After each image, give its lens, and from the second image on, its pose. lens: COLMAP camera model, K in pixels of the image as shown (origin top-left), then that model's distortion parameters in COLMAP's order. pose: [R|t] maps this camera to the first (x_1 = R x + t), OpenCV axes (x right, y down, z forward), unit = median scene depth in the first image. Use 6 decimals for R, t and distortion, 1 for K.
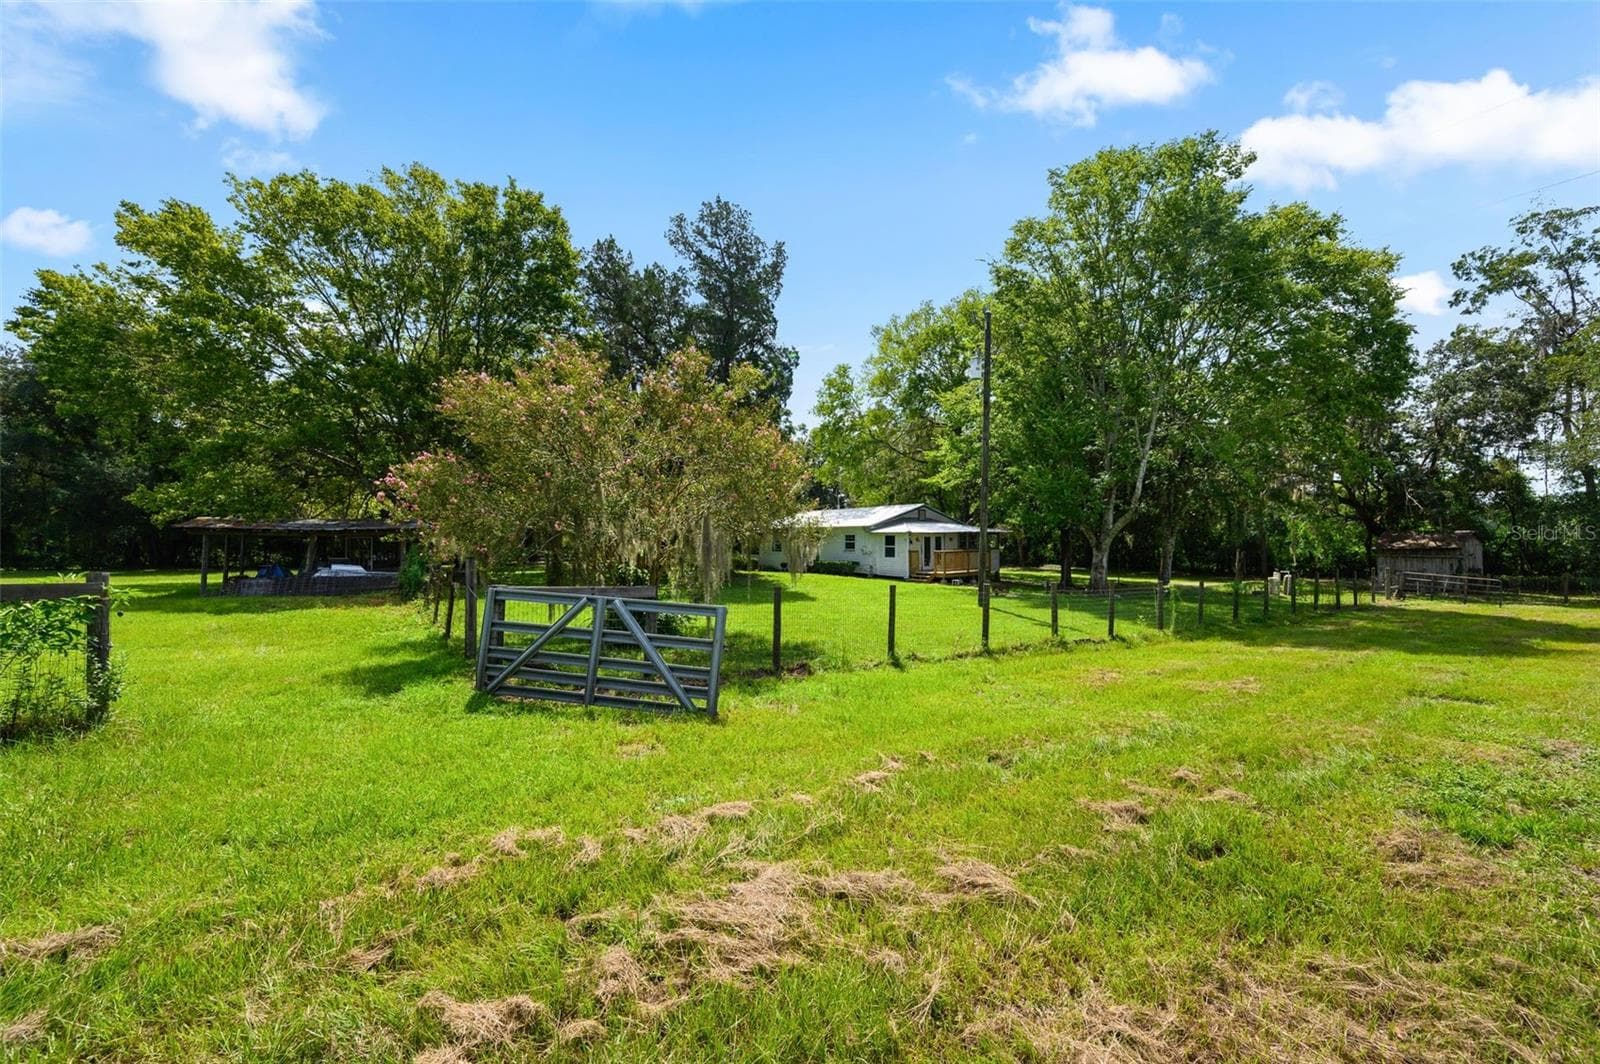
lens RADIAL K [[631.8, 0, 797.3], [0, 631.8, 535.6], [0, 0, 1]] dist [-0.000921, -0.000073]
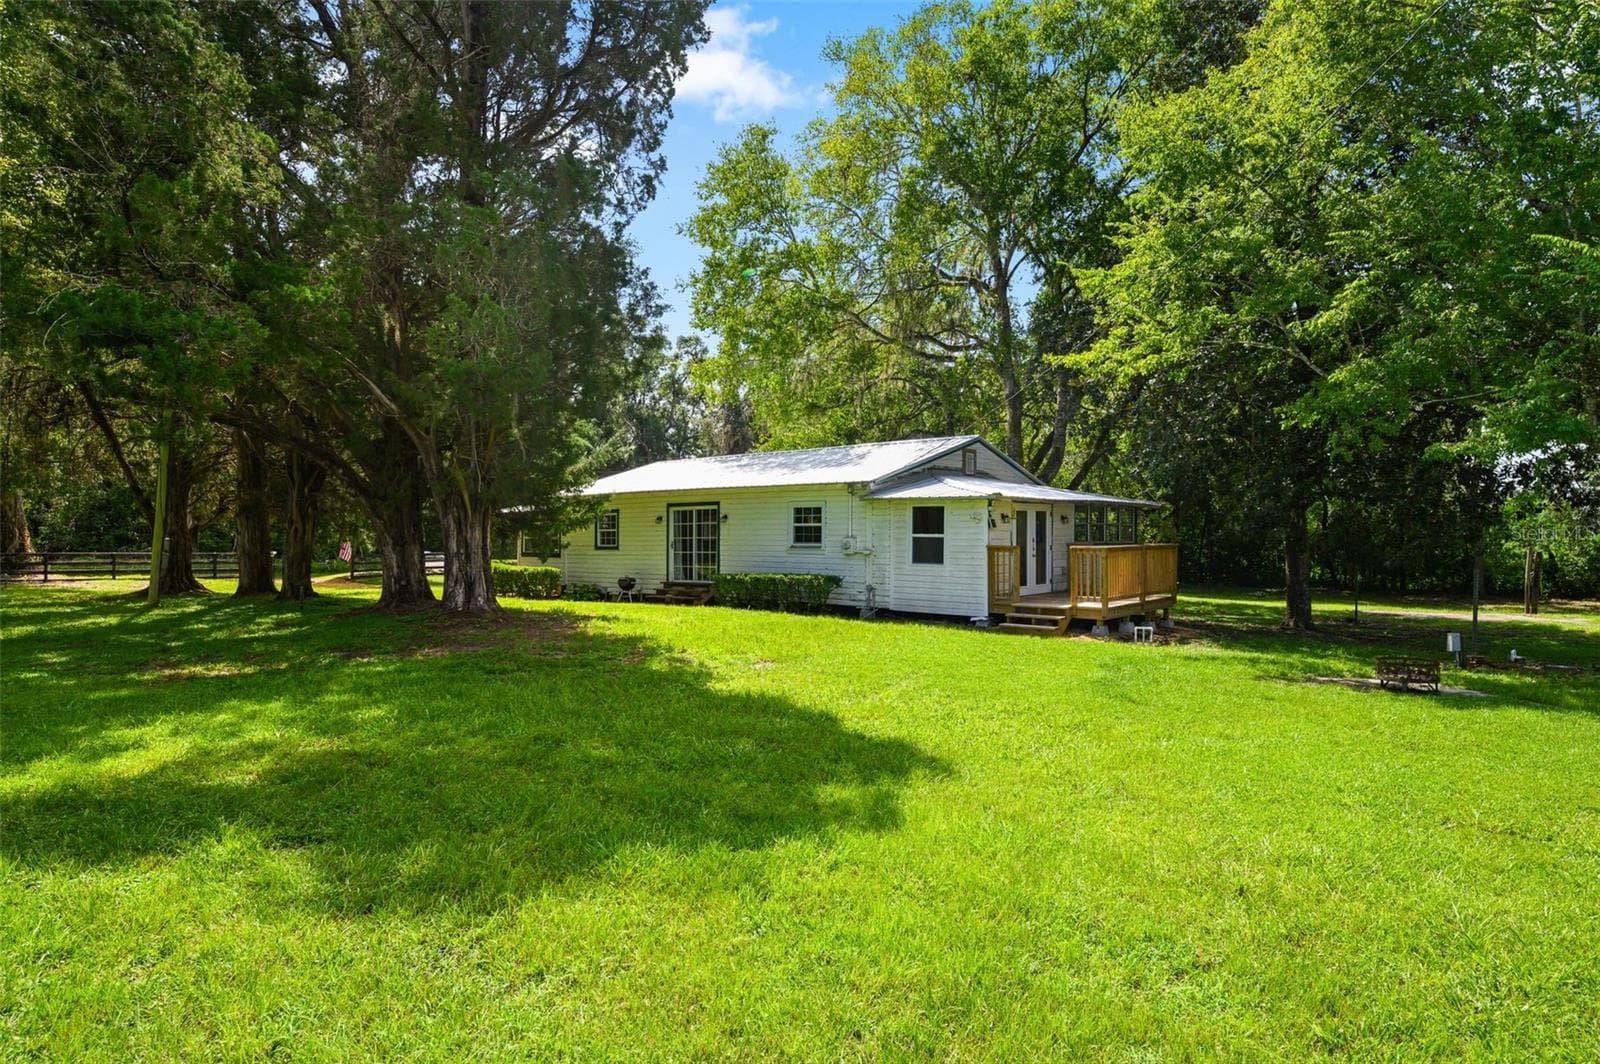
lens RADIAL K [[921.1, 0, 801.2], [0, 921.1, 530.1], [0, 0, 1]] dist [-0.006700, -0.000015]
pose [[0.976090, 0.004189, 0.217327, -0.045473], [-0.003982, 0.999991, -0.001389, 0.014273], [-0.217331, 0.000490, 0.976098, 0.456704]]
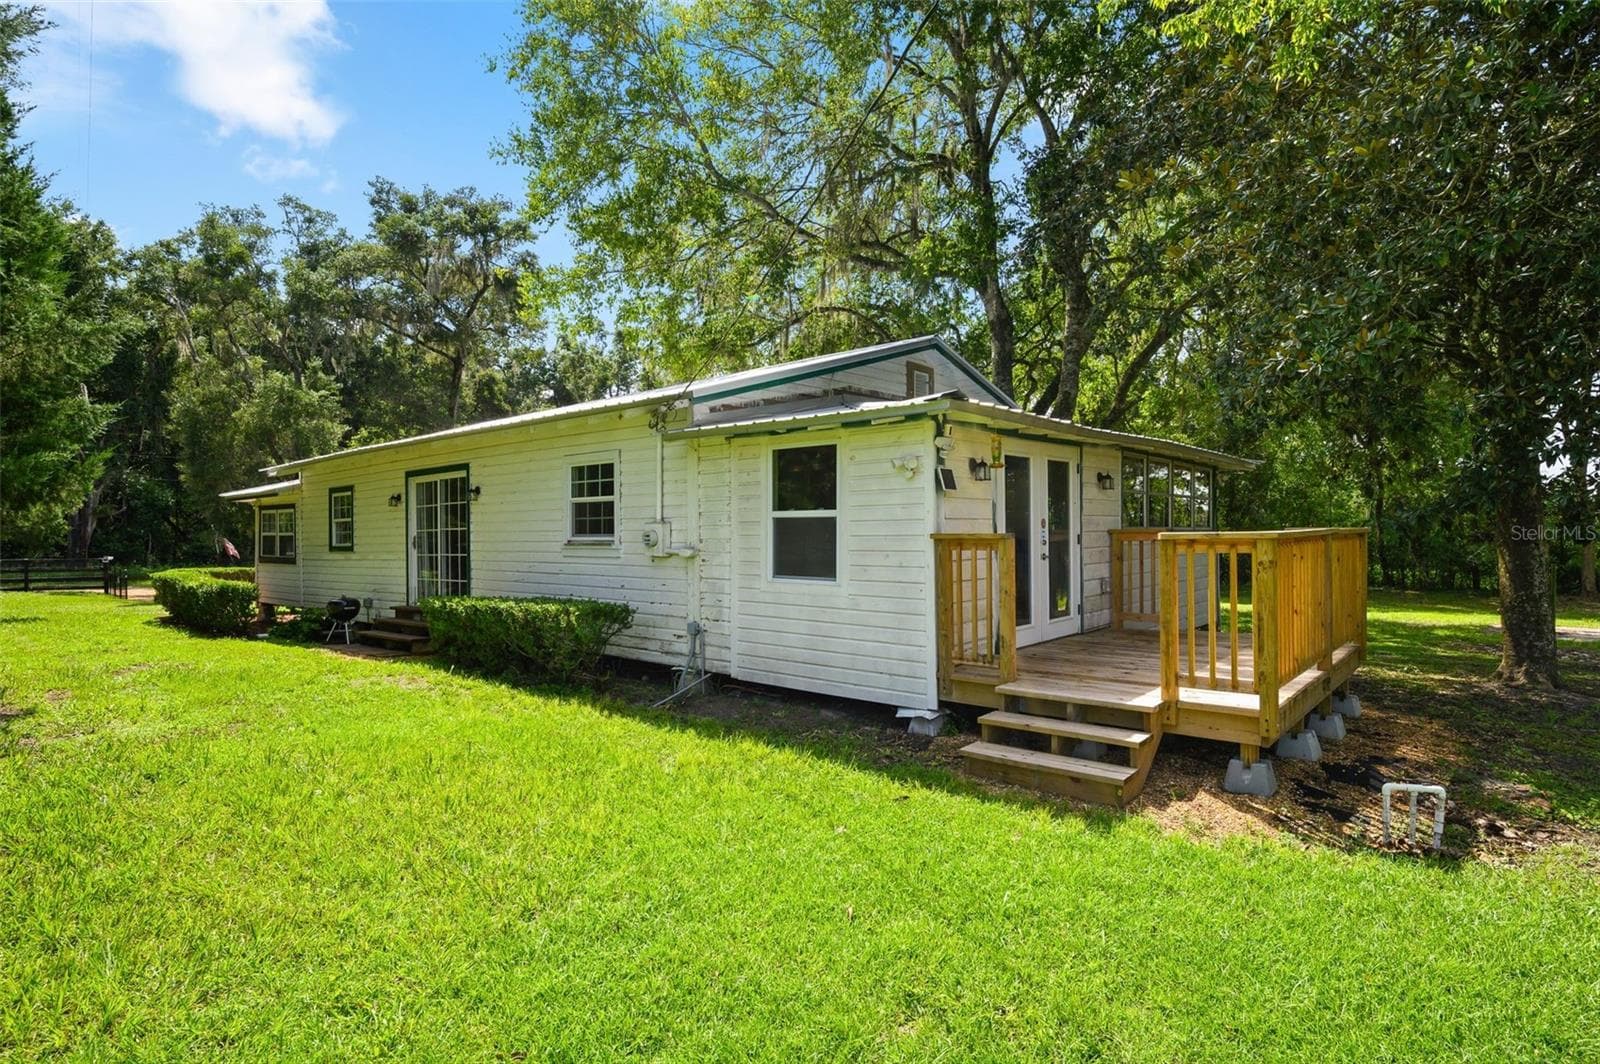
lens RADIAL K [[828.2, 0, 807.9], [0, 828.2, 533.3], [0, 0, 1]] dist [0.002271, -0.000427]
pose [[0.977419, -0.007358, 0.211184, 0.096834], [0.006844, 0.999972, 0.003164, 0.020628], [-0.211201, -0.001648, 0.977441, 0.751569]]
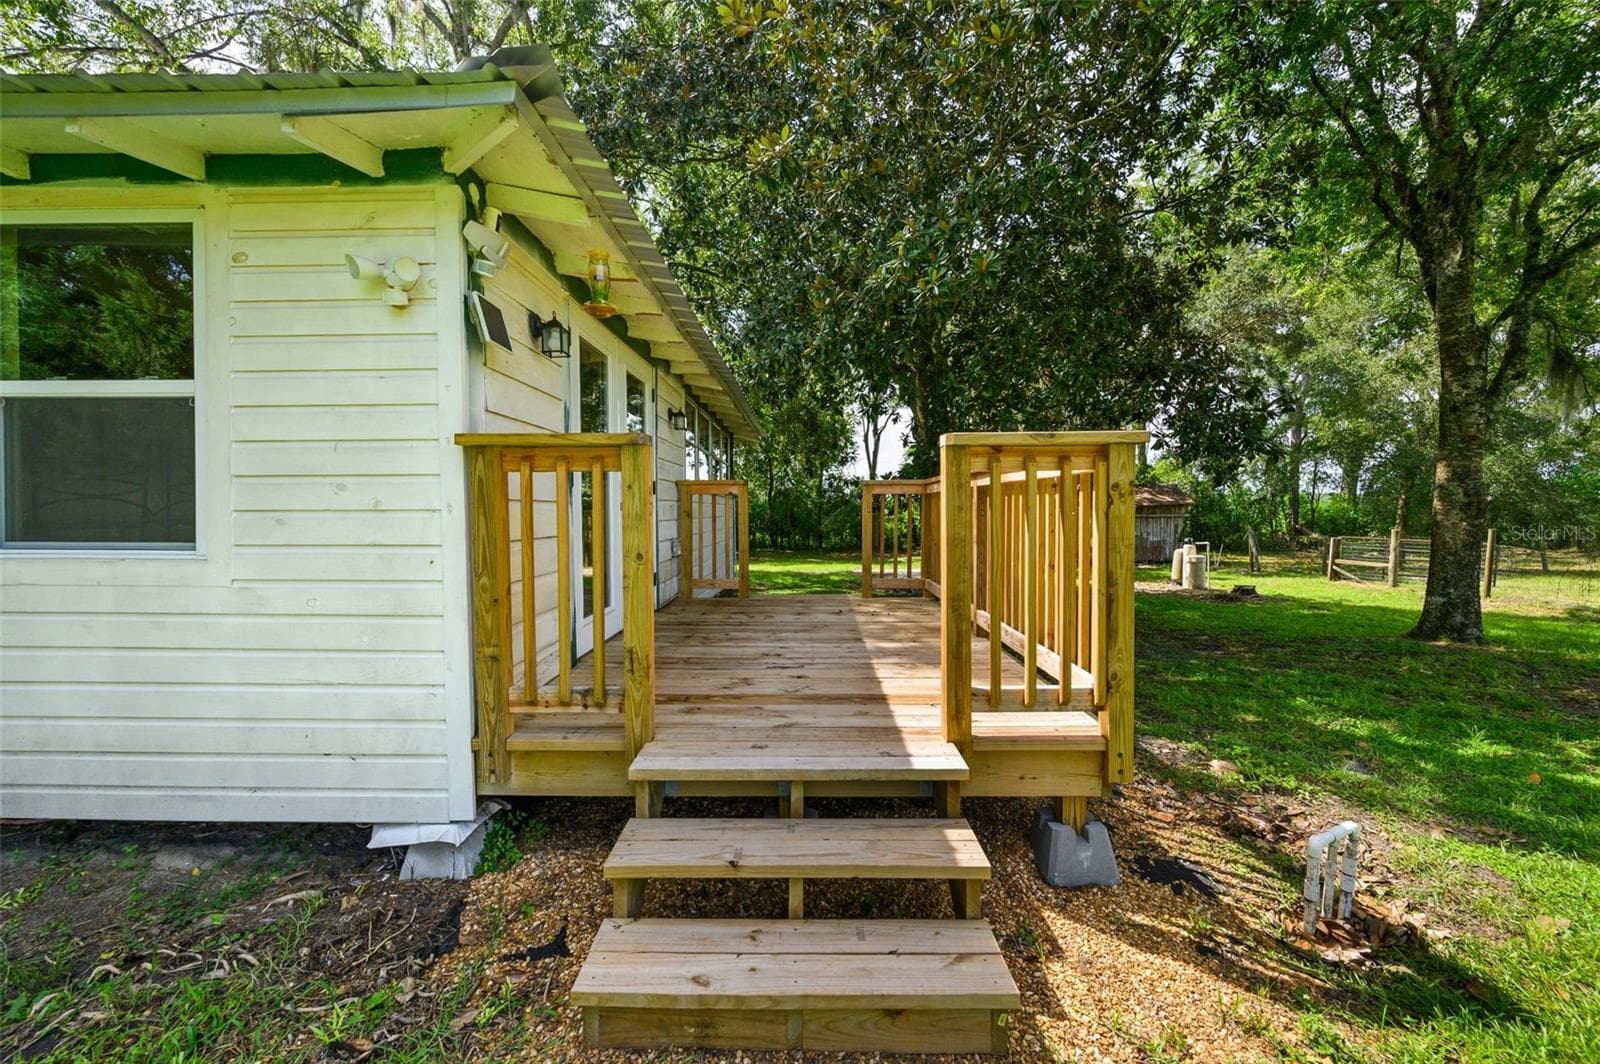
lens RADIAL K [[631.8, 0, 787.2], [0, 631.8, 527.7], [0, 0, 1]] dist [-0.000921, -0.000073]
pose [[0.626105, -0.020495, 0.779470, 0.133289], [0.002760, 0.999707, 0.024068, 0.029256], [-0.779734, -0.012918, 0.625977, 0.858815]]
